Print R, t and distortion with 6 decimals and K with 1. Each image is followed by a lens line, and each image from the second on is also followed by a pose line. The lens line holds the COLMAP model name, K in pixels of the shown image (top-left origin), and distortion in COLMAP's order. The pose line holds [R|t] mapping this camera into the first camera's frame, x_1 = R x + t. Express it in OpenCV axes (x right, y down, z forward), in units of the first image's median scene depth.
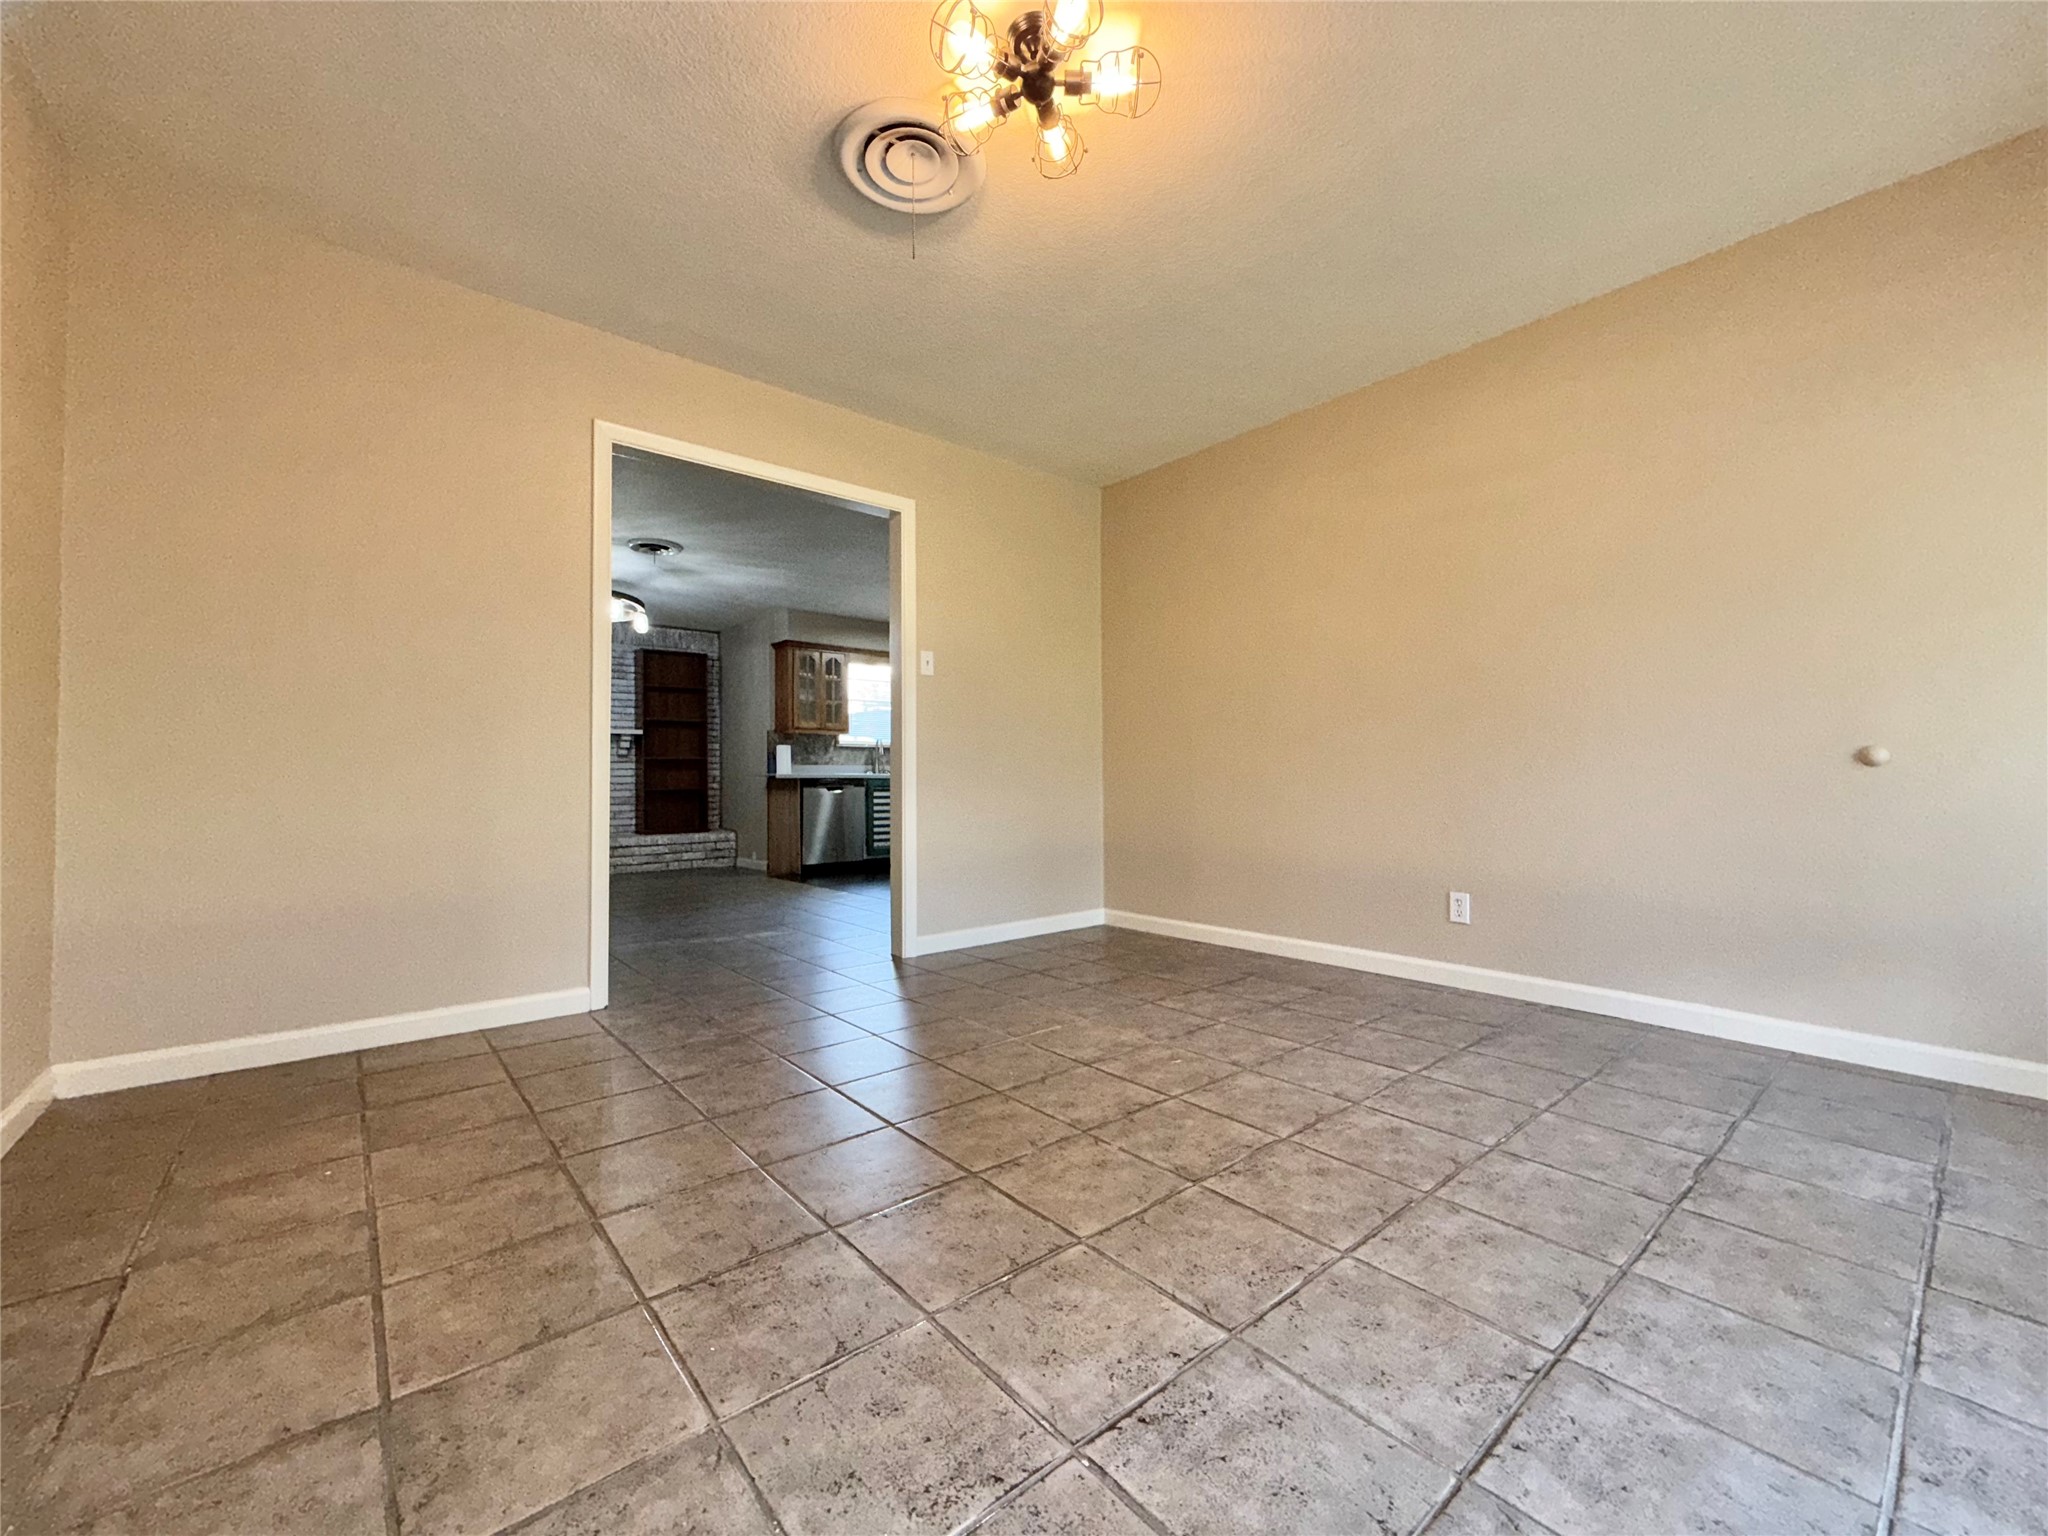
lens RADIAL K [[815.6, 0, 1024.0], [0, 815.6, 768.0], [0, 0, 1]] dist [0.000113, -0.000412]
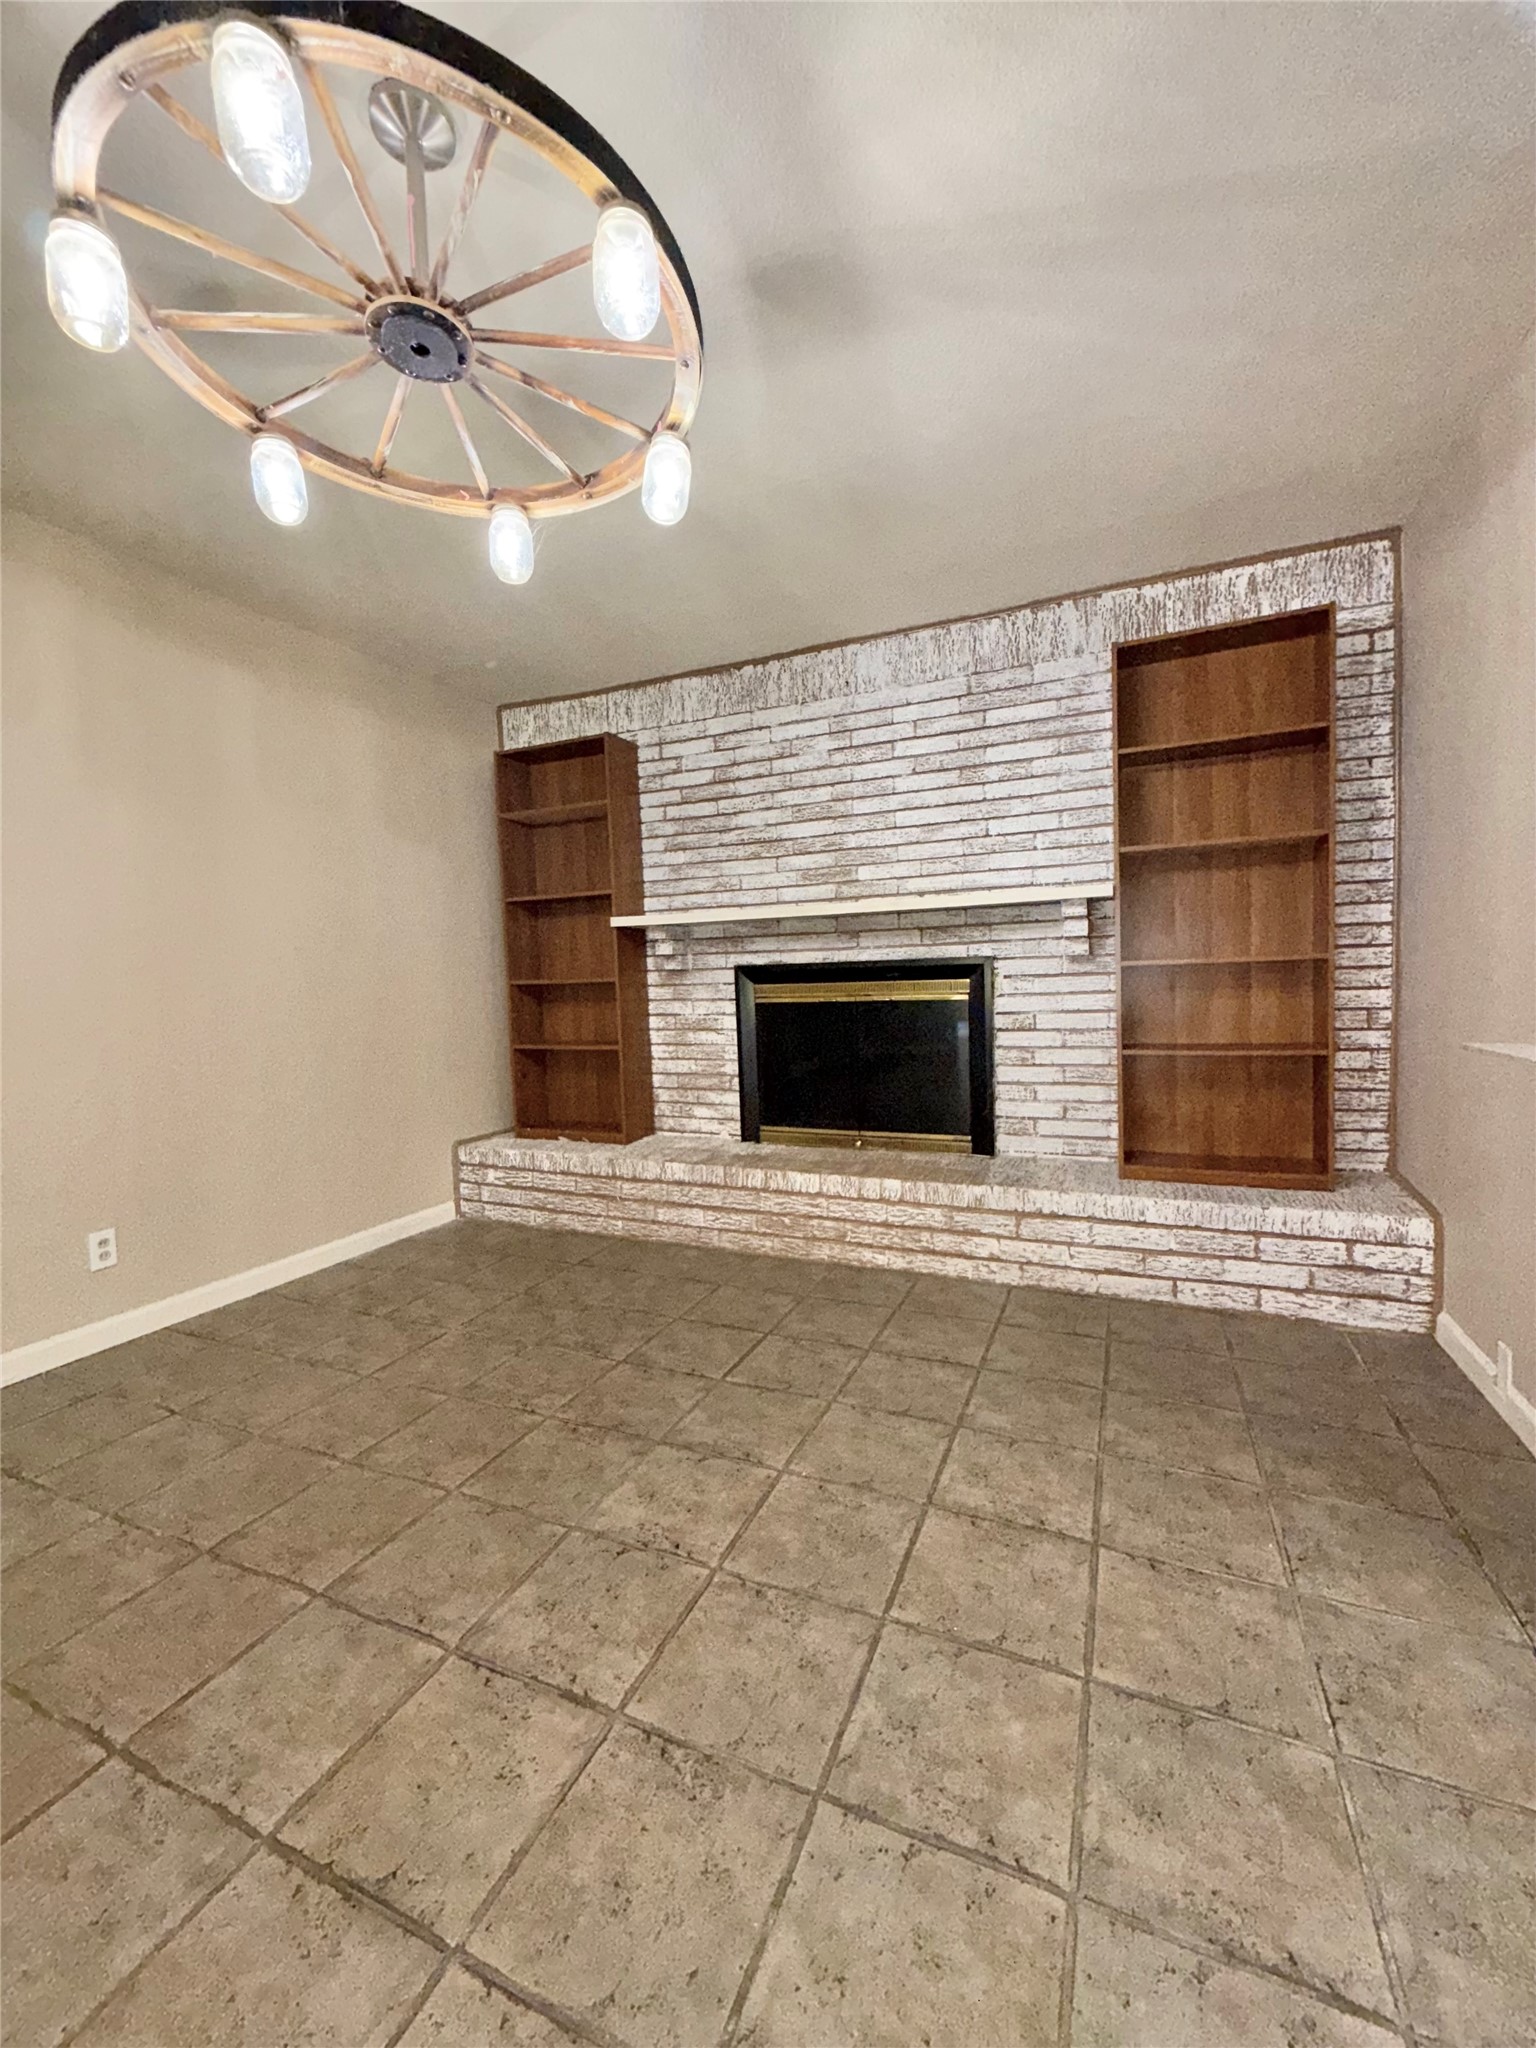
lens RADIAL K [[815.6, 0, 768.0], [0, 815.6, 1024.0], [0, 0, 1]] dist [0.000113, -0.000412]
pose [[0.440929, 0.048380, -0.896237, -0.213386], [0.042680, 0.996286, 0.074778, -0.018943], [0.896527, -0.071223, 0.437227, 0.698042]]
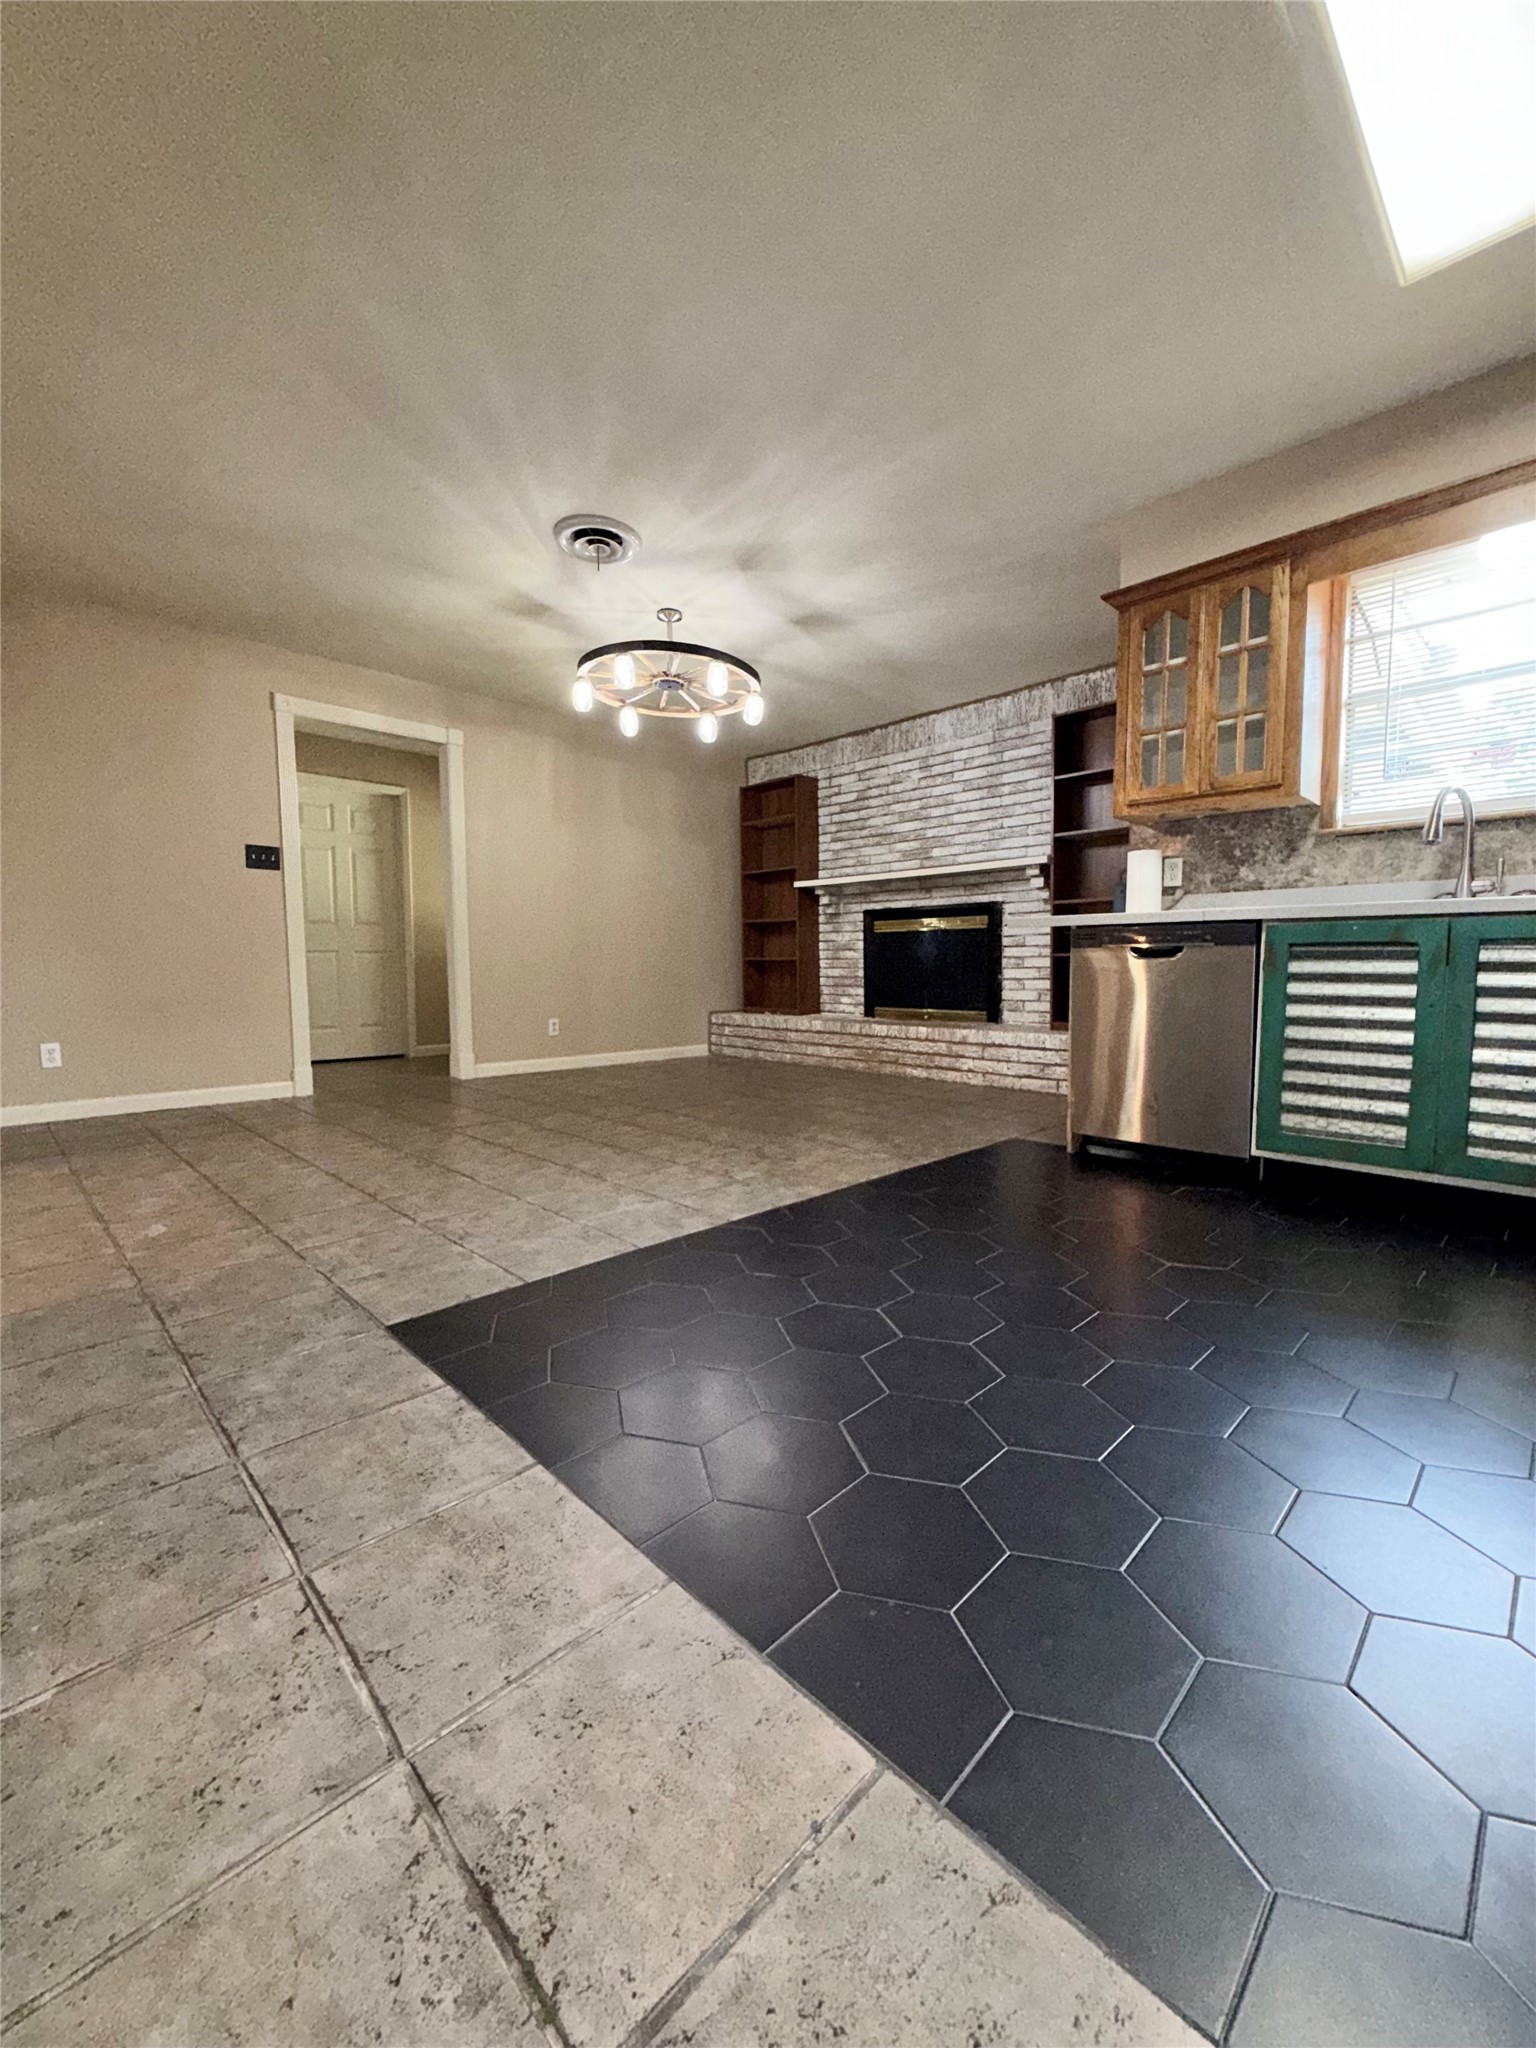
lens RADIAL K [[815.6, 0, 768.0], [0, 815.6, 1024.0], [0, 0, 1]] dist [0.000113, -0.000412]
pose [[0.078336, 0.080424, -0.993678, 0.119033], [0.023114, 0.996326, 0.082460, 0.022171], [0.996659, -0.029428, 0.076189, 0.732459]]
